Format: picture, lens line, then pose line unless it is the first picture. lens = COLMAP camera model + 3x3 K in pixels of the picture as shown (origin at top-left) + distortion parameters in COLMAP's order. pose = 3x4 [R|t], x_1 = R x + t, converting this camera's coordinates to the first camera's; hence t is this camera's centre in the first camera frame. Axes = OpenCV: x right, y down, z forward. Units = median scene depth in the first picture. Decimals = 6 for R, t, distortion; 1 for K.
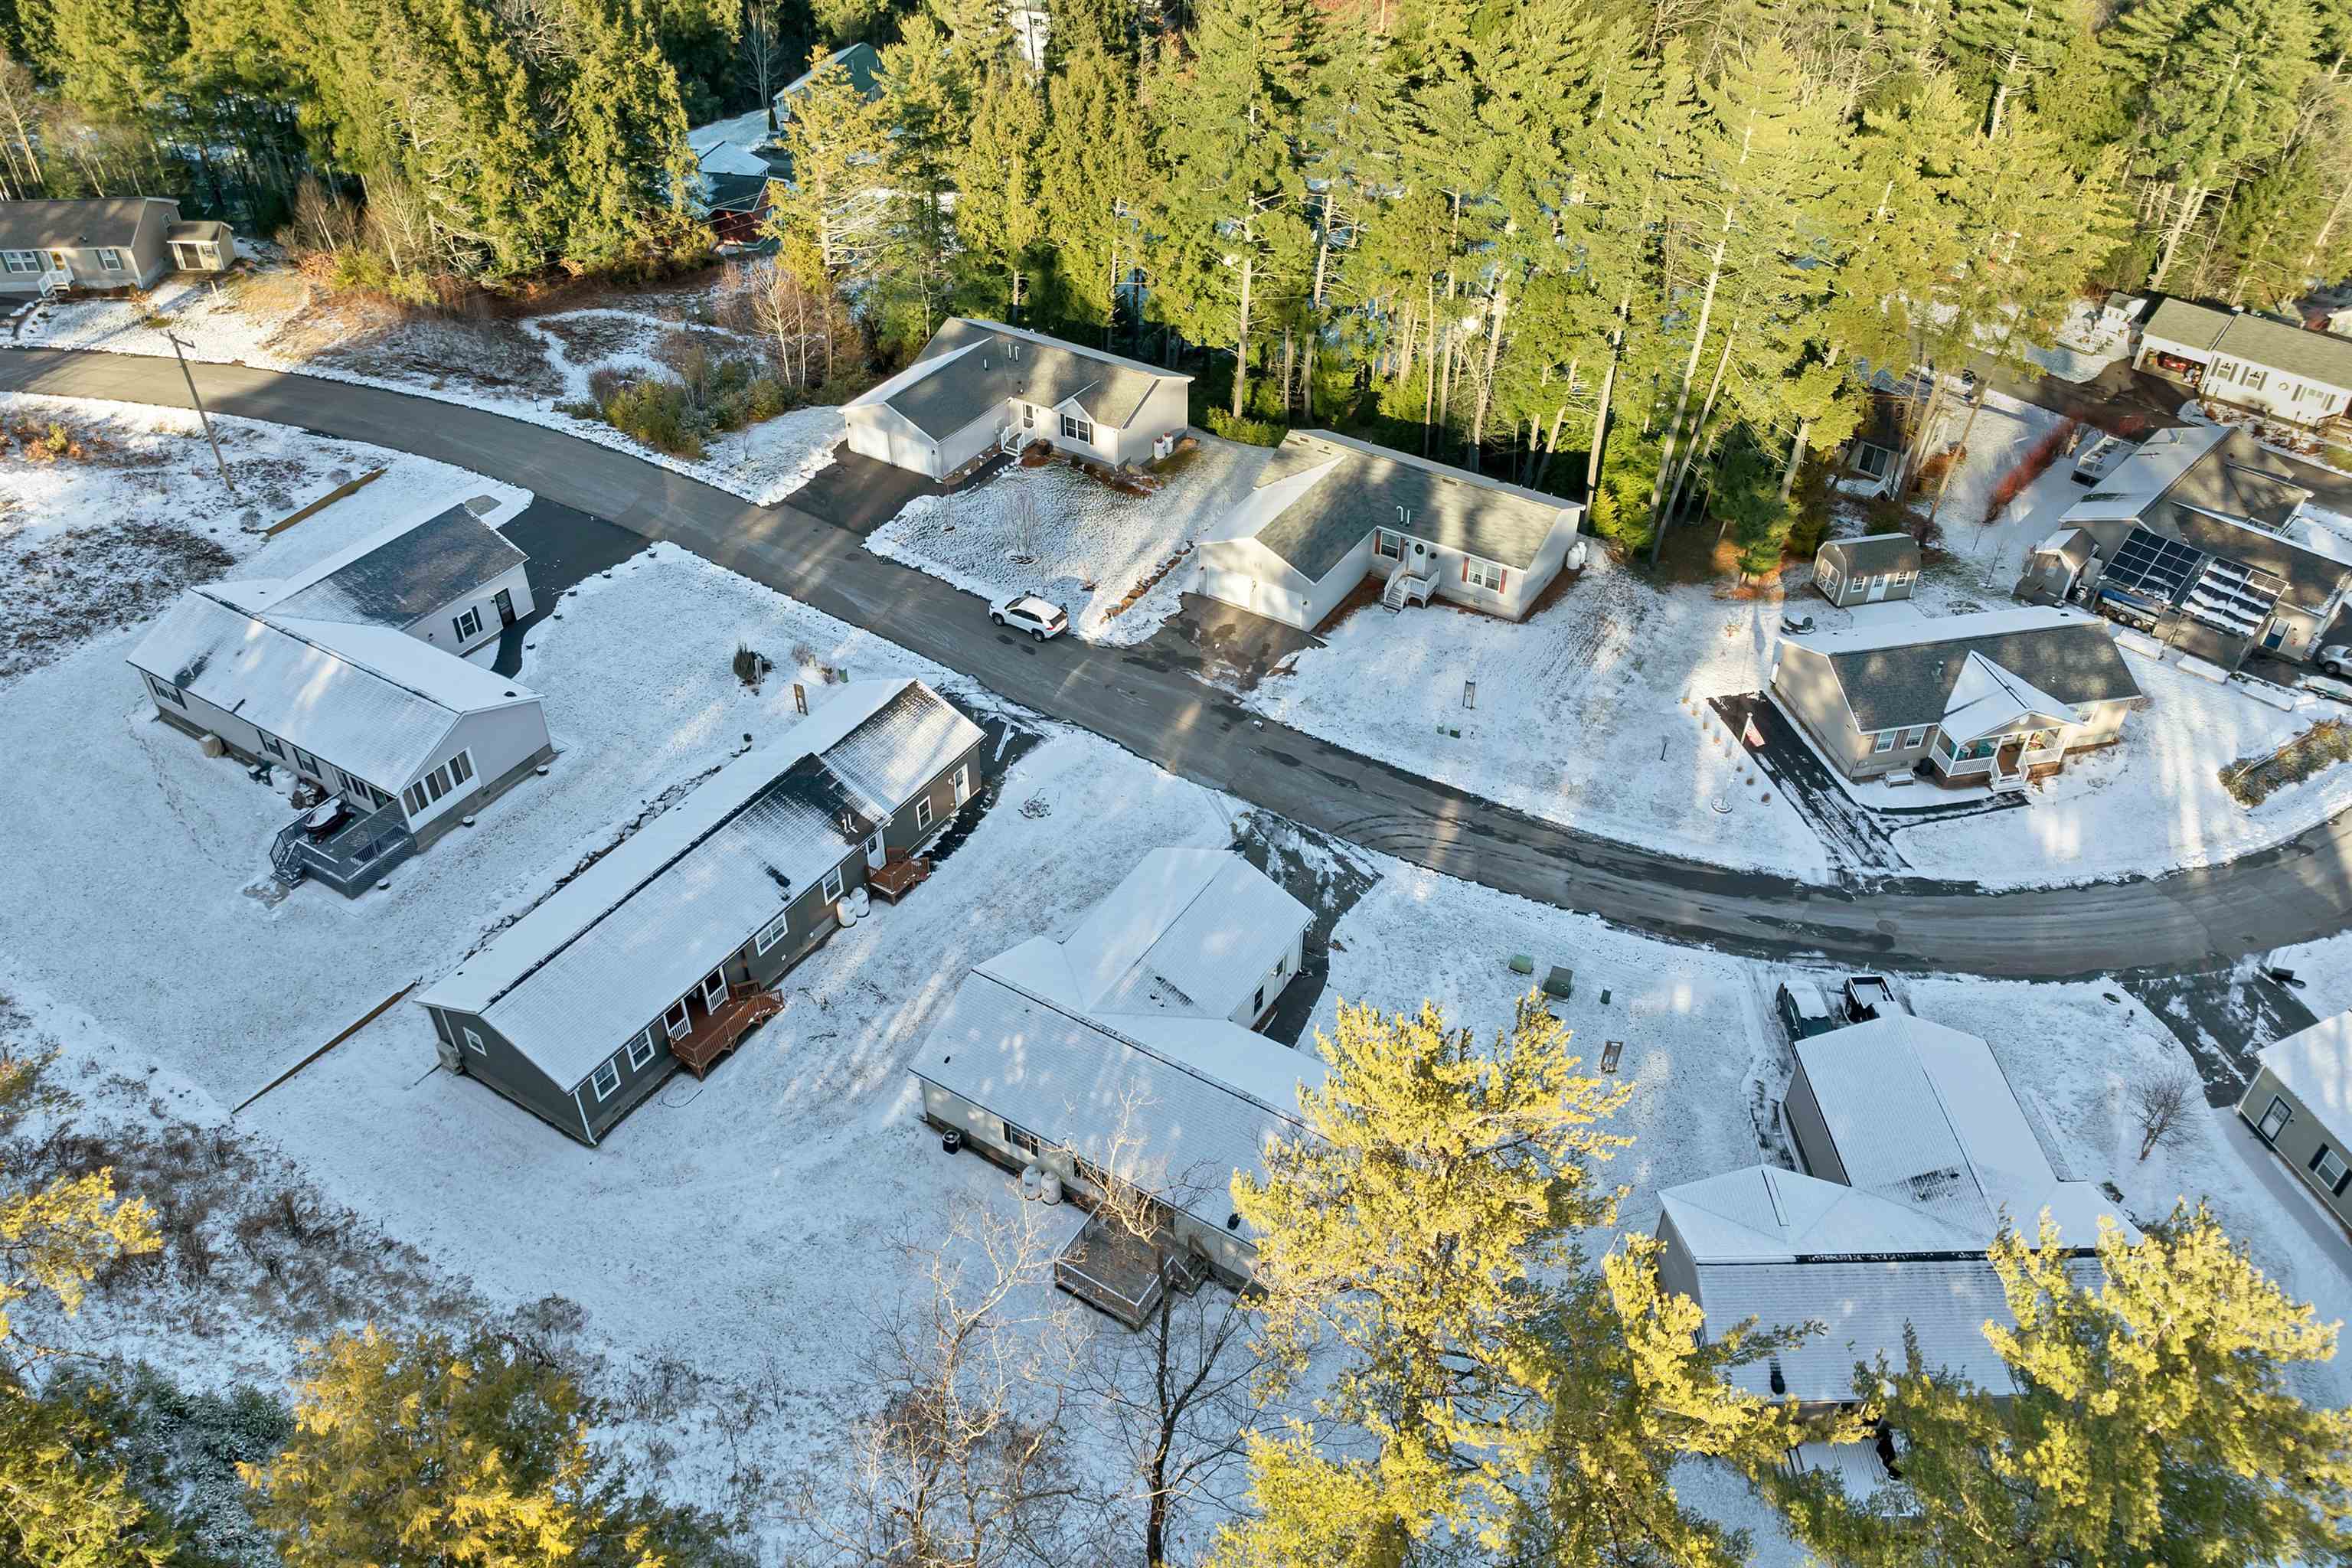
lens RADIAL K [[1706.6, 0, 1172.9], [0, 1706.6, 805.0], [0, 0, 1]] dist [-0.051908, 0.004184]
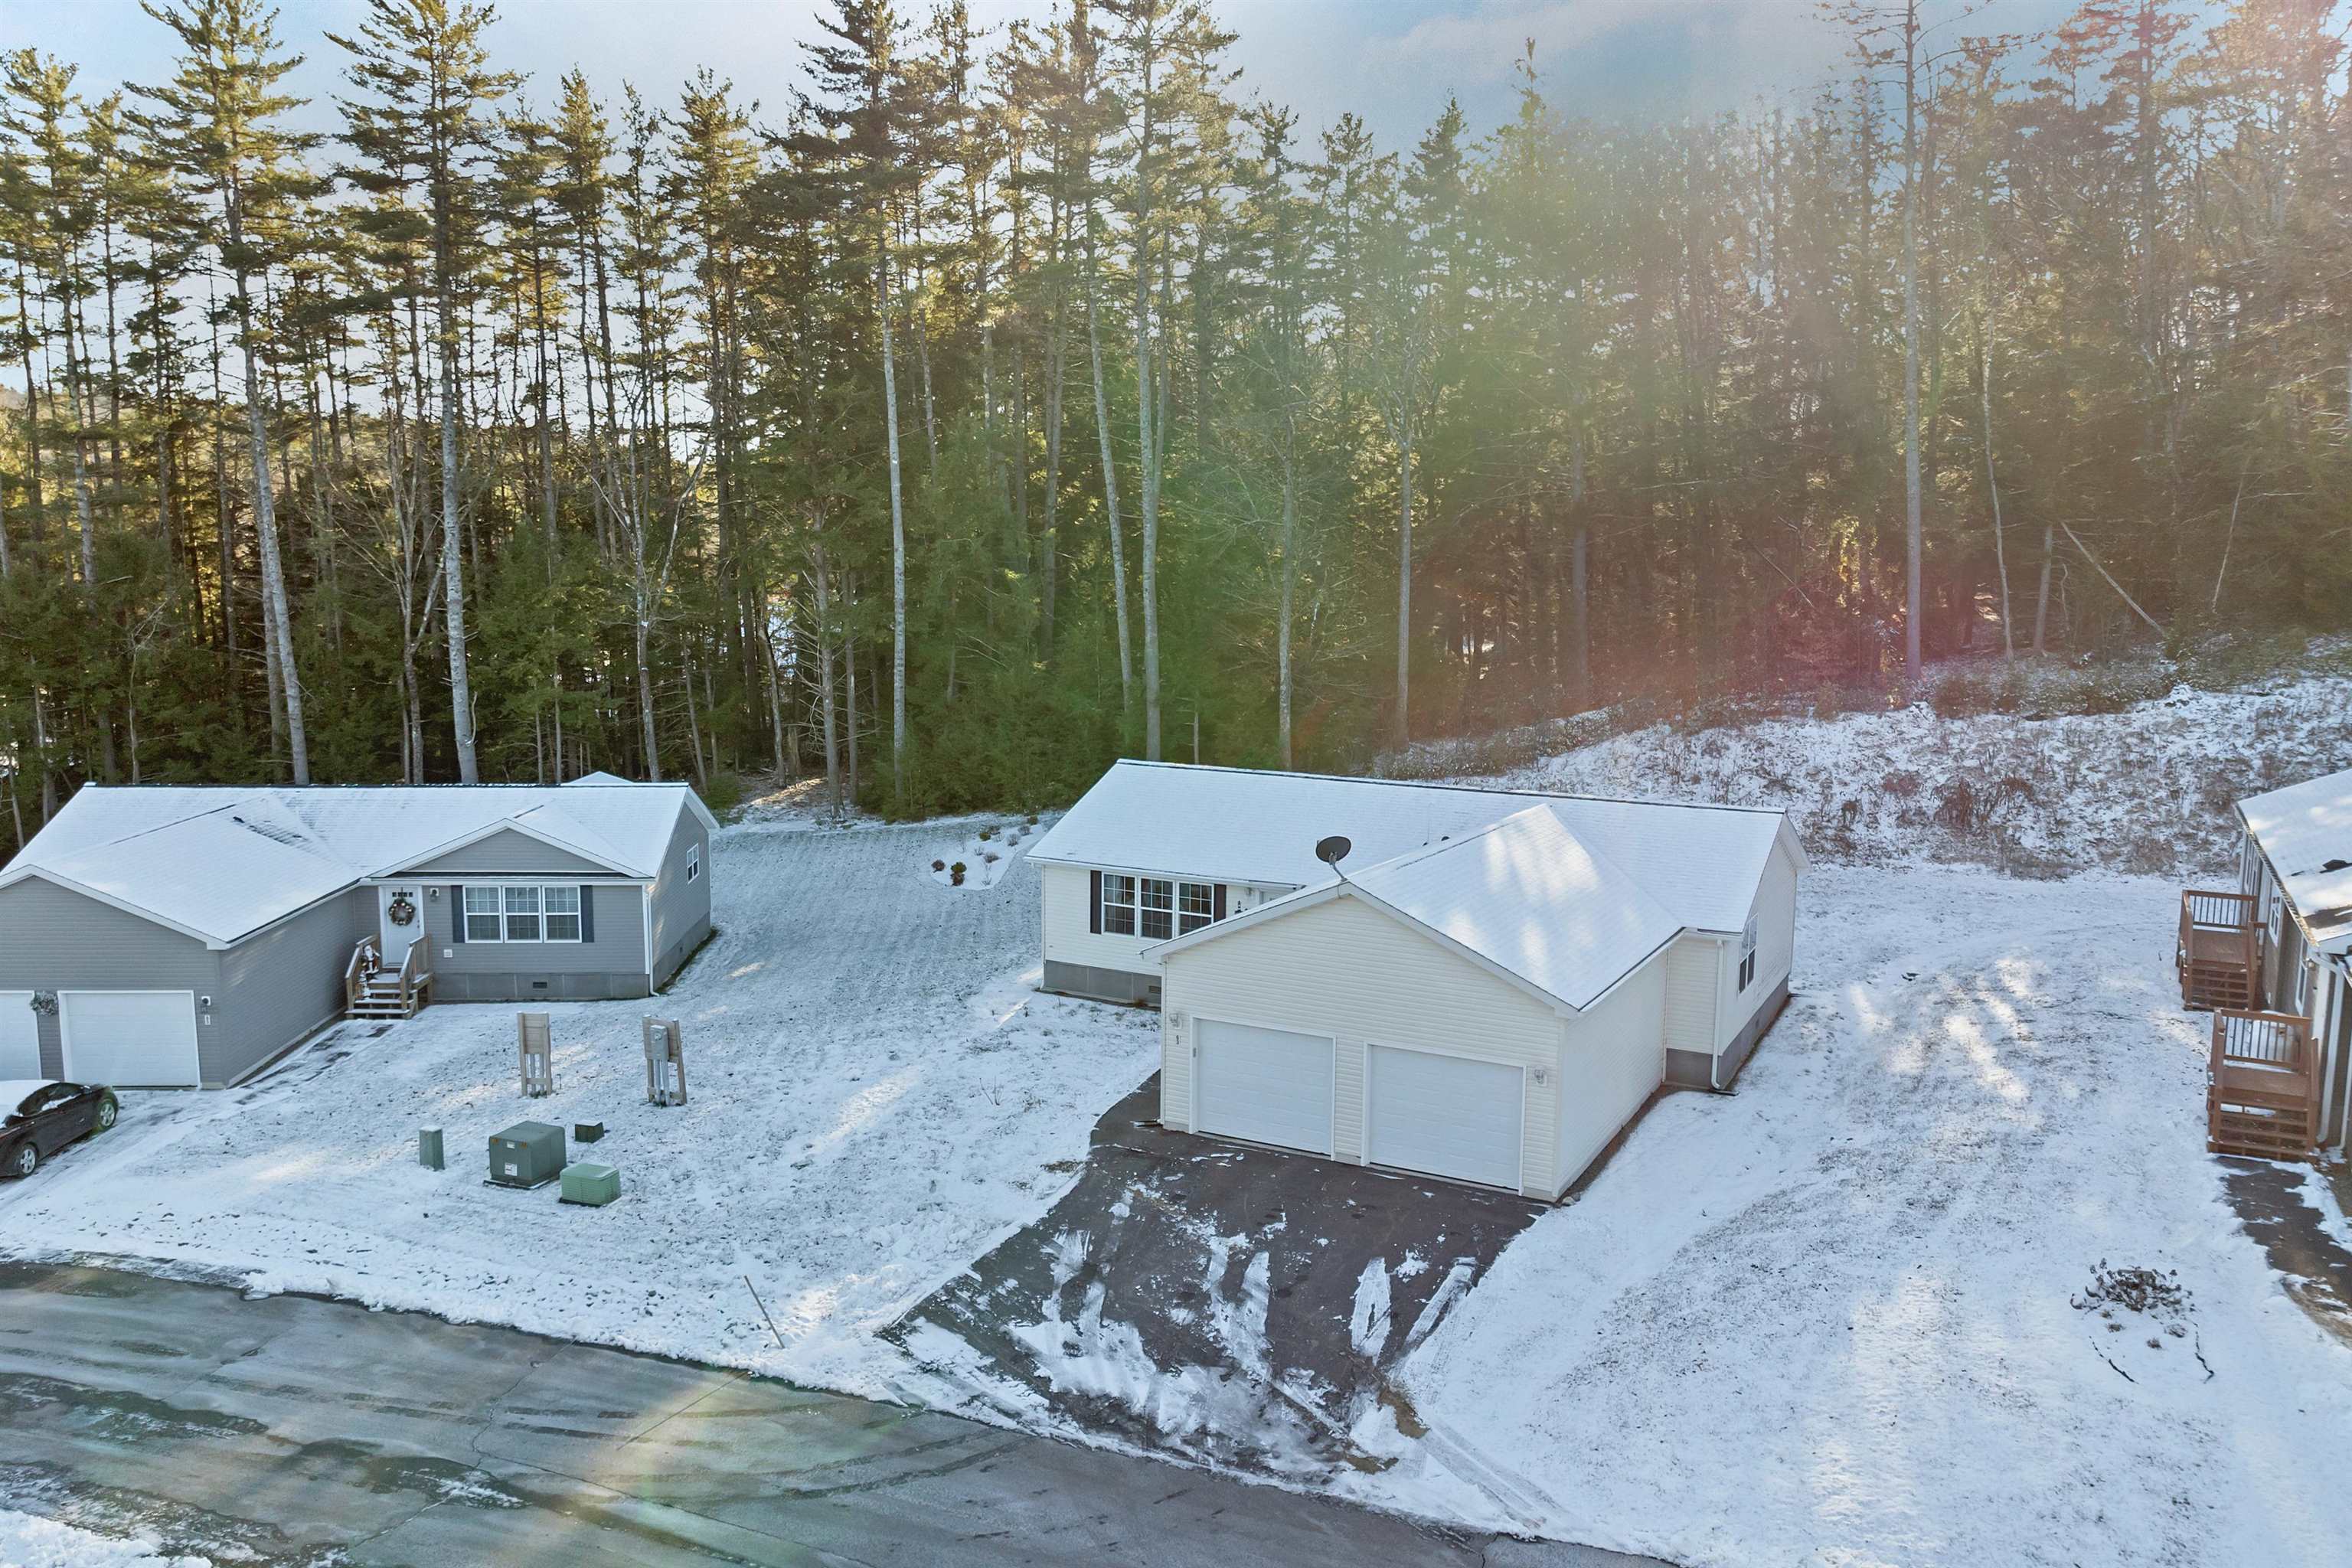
lens RADIAL K [[1684.1, 0, 1174.0], [0, 1684.1, 774.1], [0, 0, 1]] dist [-0.028345, -0.002073]
pose [[-0.998161, -0.014476, -0.058868, 0.089073], [-0.052536, 0.691105, 0.720842, -0.239510], [0.030249, 0.722609, -0.690595, 1.123457]]
